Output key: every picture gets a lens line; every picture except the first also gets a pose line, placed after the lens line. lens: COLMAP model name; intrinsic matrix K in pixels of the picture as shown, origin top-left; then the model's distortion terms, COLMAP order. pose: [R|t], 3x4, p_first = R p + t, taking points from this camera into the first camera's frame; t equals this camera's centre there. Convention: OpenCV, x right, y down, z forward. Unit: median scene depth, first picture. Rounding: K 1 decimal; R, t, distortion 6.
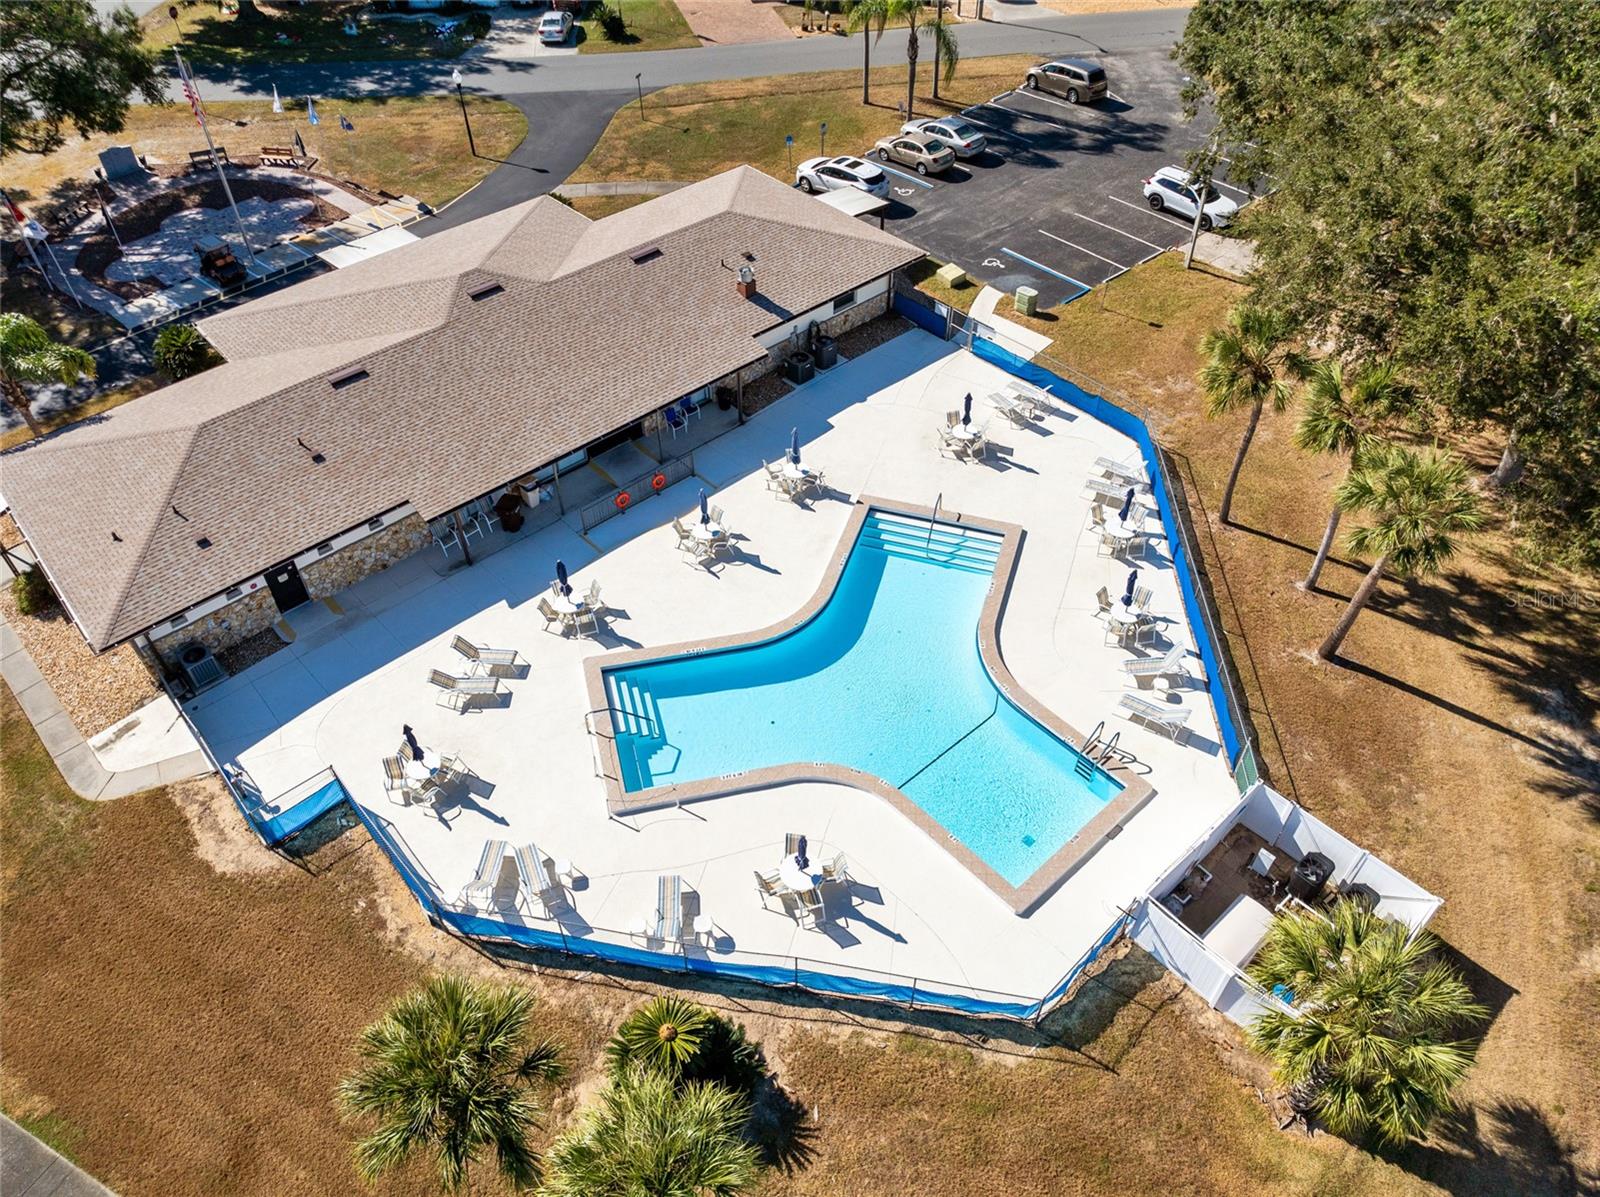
lens RADIAL K [[1120.8, 0, 800.0], [0, 1120.8, 598.5], [0, 0, 1]] dist [-0.028994, -0.000267]
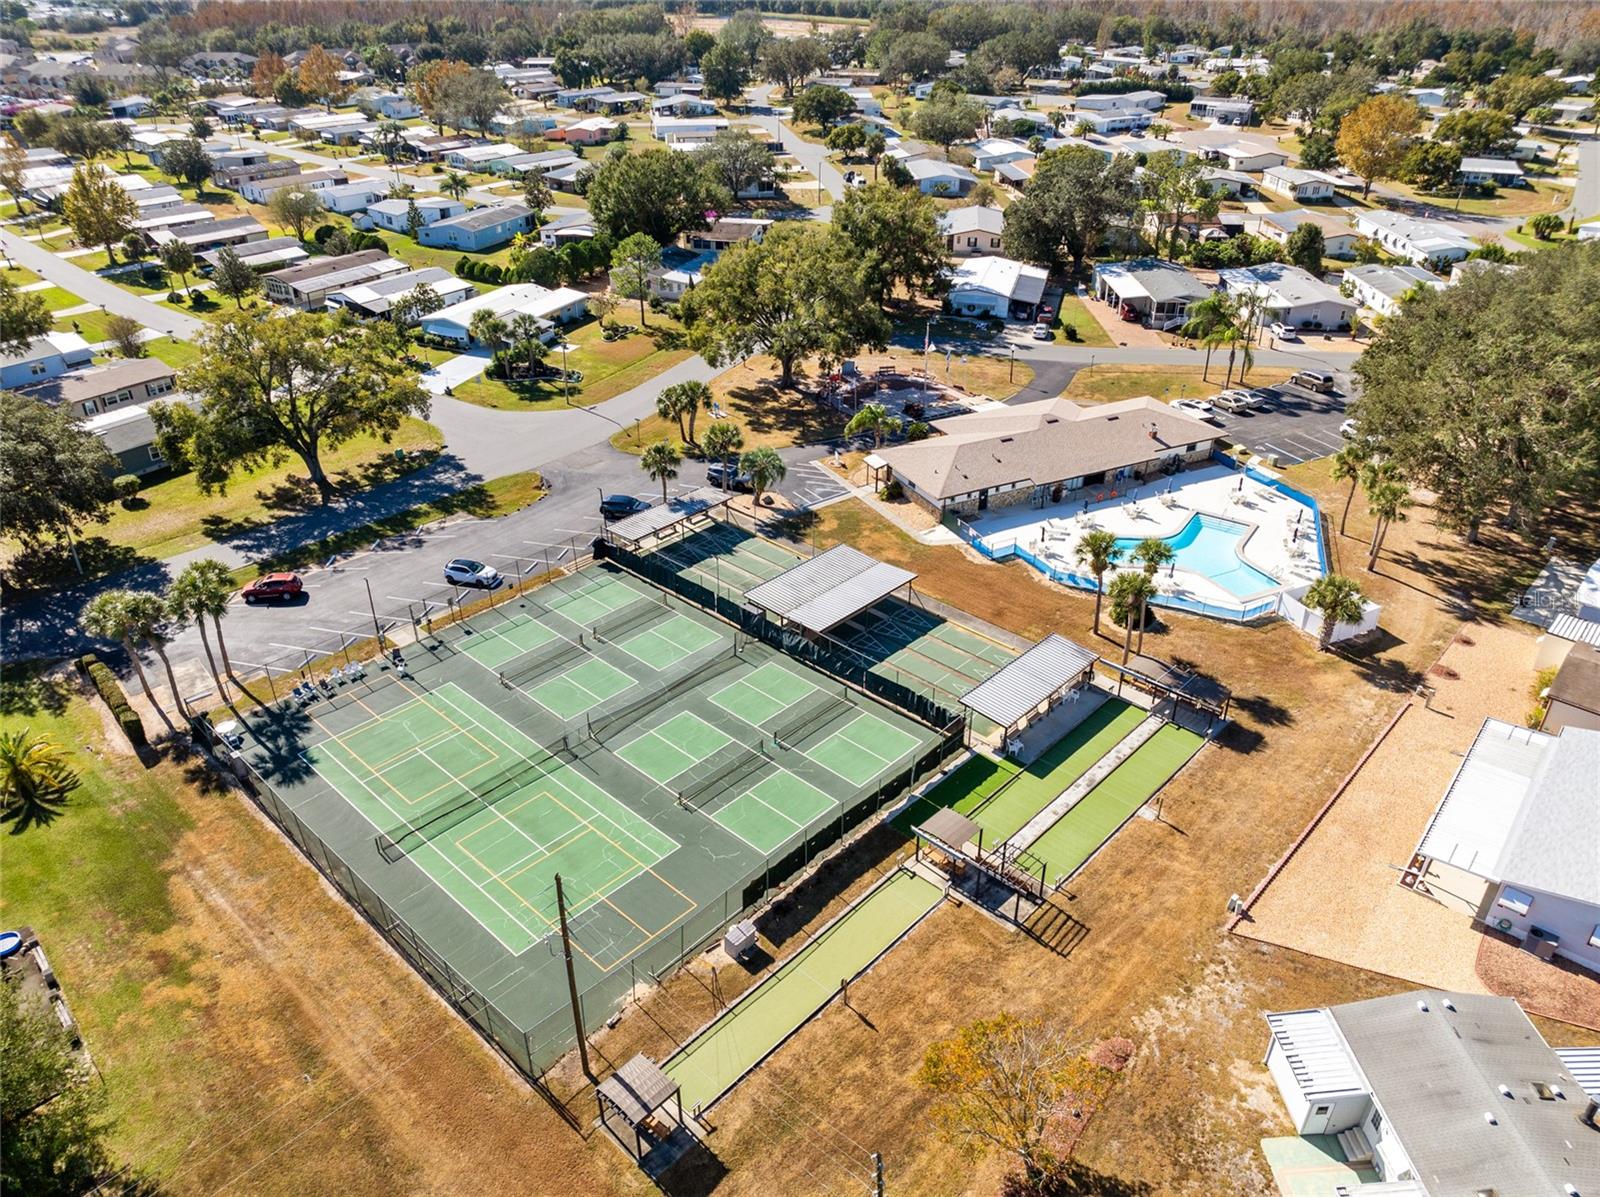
lens RADIAL K [[1120.8, 0, 800.0], [0, 1120.8, 598.5], [0, 0, 1]] dist [-0.028994, -0.000267]
pose [[0.960483, 0.146182, -0.236863, -0.121640], [-0.199258, 0.955294, -0.218424, 0.584520], [0.194344, 0.256989, 0.946672, -1.071077]]
